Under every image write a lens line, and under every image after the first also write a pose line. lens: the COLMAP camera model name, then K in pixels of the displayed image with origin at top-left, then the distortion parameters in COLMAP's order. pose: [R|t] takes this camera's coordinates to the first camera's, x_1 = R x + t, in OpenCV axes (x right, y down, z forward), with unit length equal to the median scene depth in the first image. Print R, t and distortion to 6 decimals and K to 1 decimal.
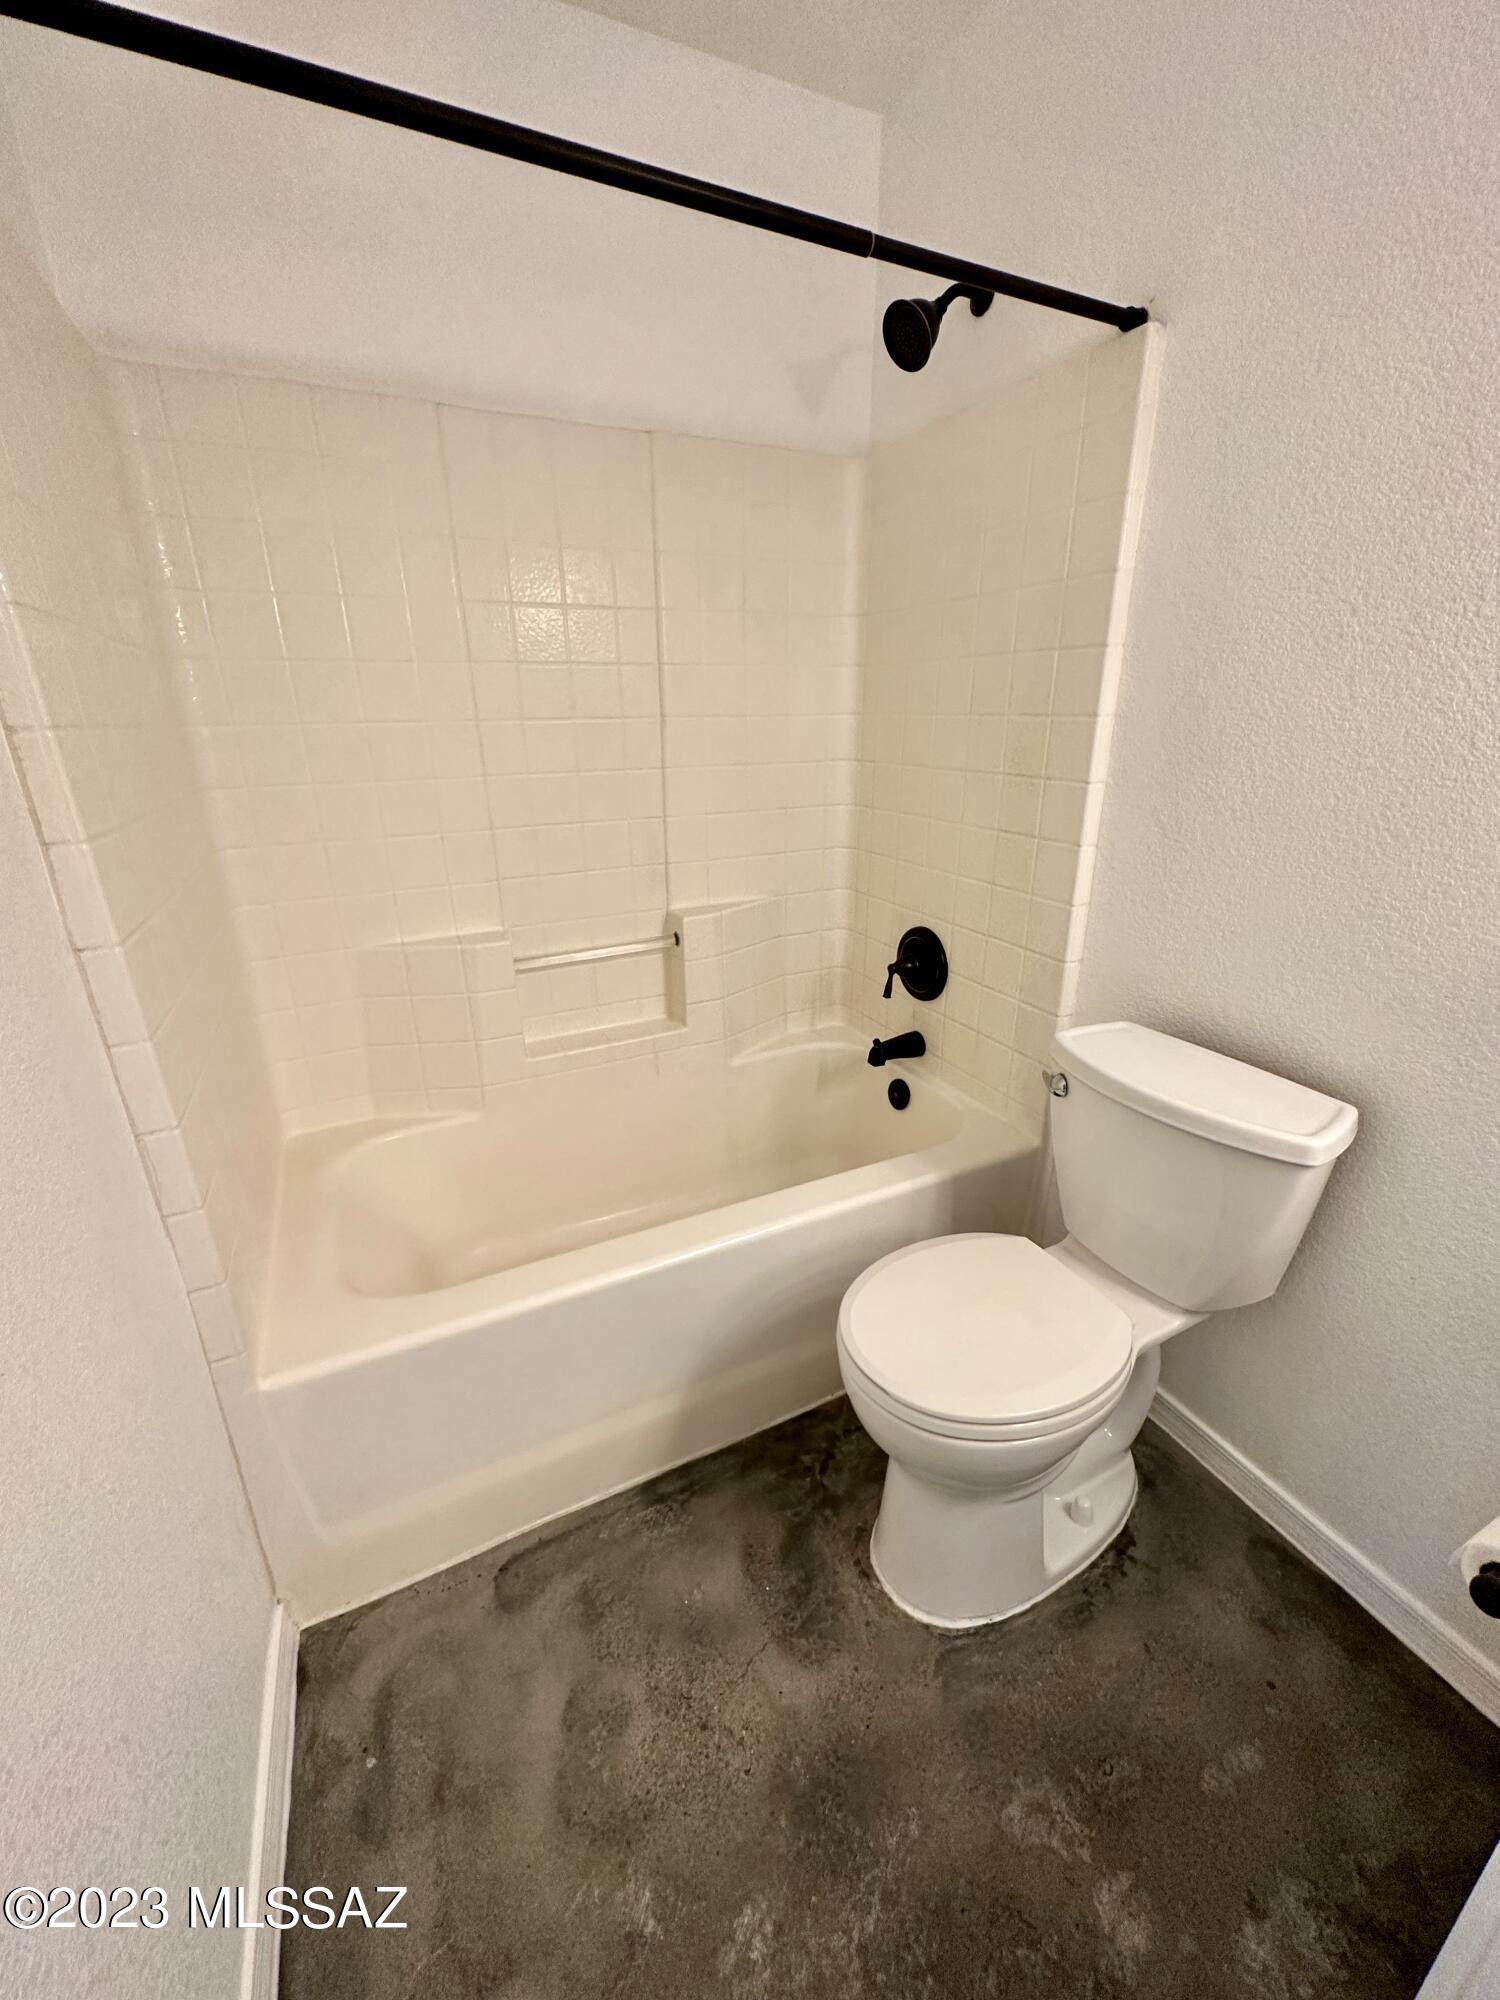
lens RADIAL K [[794.0, 0, 750.0], [0, 794.0, 1000.0], [0, 0, 1]] dist [-0.009515, 0.000044]
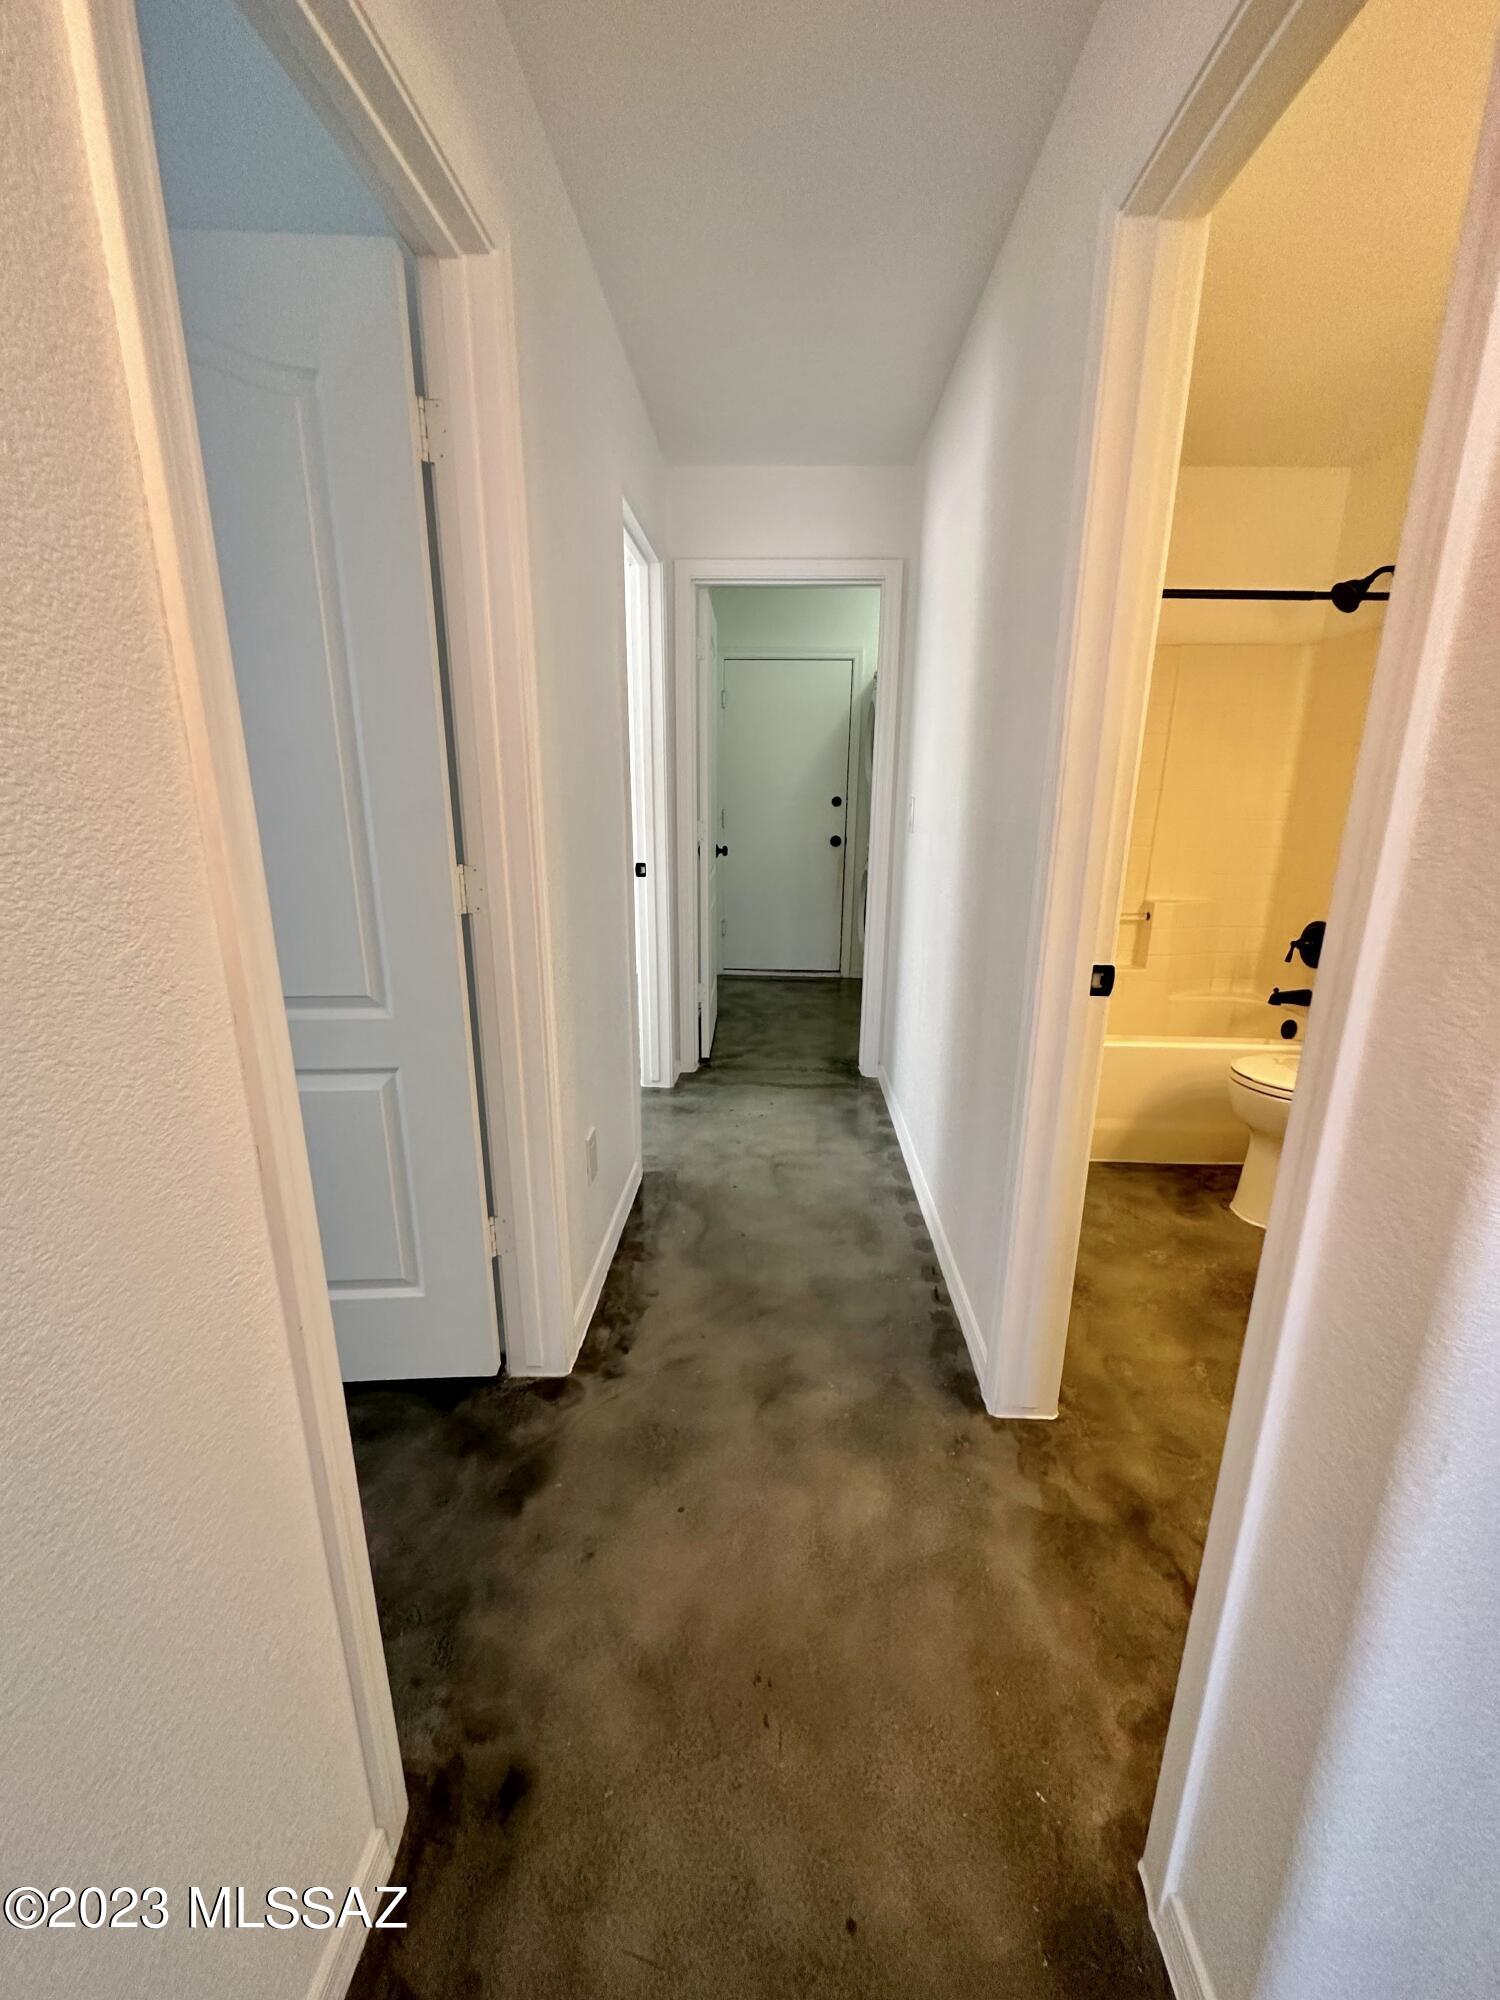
lens RADIAL K [[797.5, 0, 747.9], [0, 797.5, 999.9], [0, 0, 1]] dist [-0.002470, 0.000714]
pose [[0.881747, 0.137561, -0.451220, -0.053493], [-0.182603, 0.981498, -0.057608, 0.364277], [0.434946, 0.133190, 0.890552, -0.904897]]
